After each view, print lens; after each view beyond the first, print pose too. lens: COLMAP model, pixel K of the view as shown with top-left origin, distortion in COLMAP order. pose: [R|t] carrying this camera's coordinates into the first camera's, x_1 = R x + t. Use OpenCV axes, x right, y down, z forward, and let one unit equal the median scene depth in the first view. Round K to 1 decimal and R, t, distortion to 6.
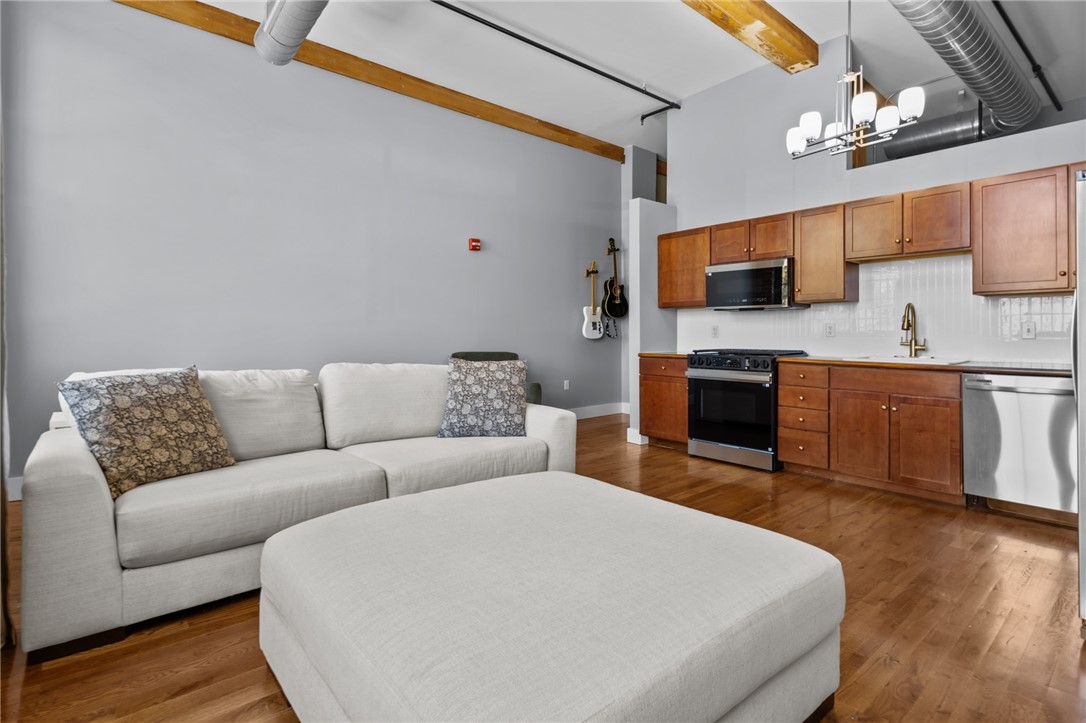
lens RADIAL K [[516.1, 0, 513.5], [0, 516.1, 331.8], [0, 0, 1]] dist [-0.000921, 0.000034]
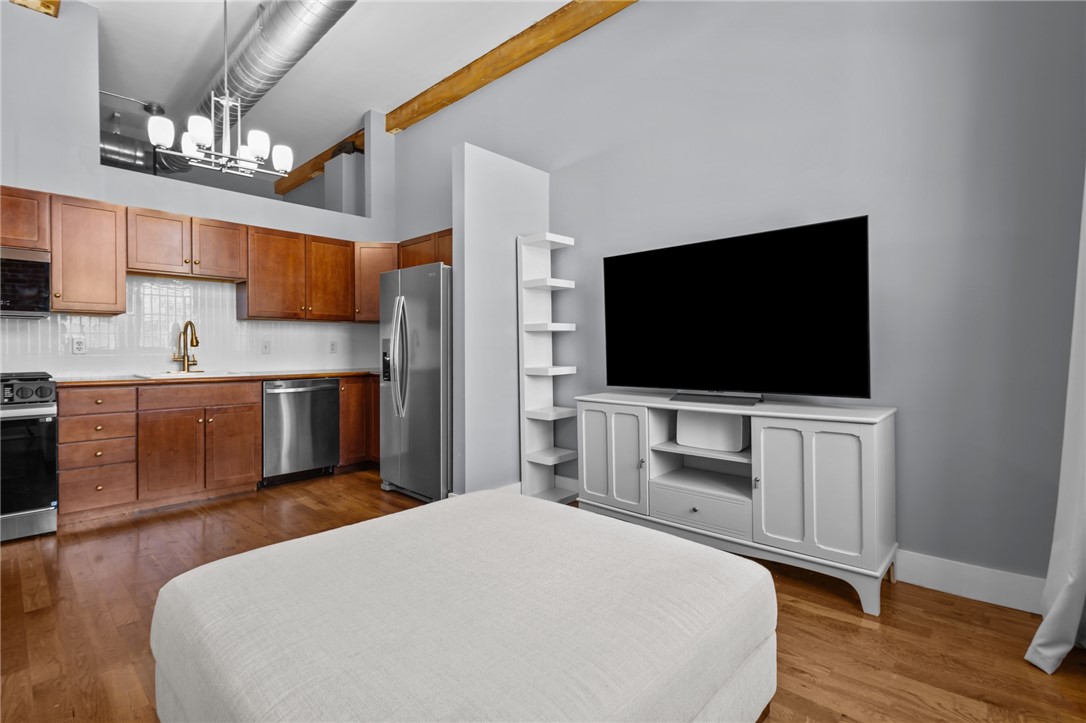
lens RADIAL K [[516.1, 0, 539.8], [0, 516.1, 354.4], [0, 0, 1]] dist [-0.000921, 0.000034]
pose [[-0.148804, -0.009367, 0.988822, -0.406325], [0.000101, 0.999955, 0.009488, 0.002461], [-0.988867, 0.001511, -0.148797, 0.466185]]
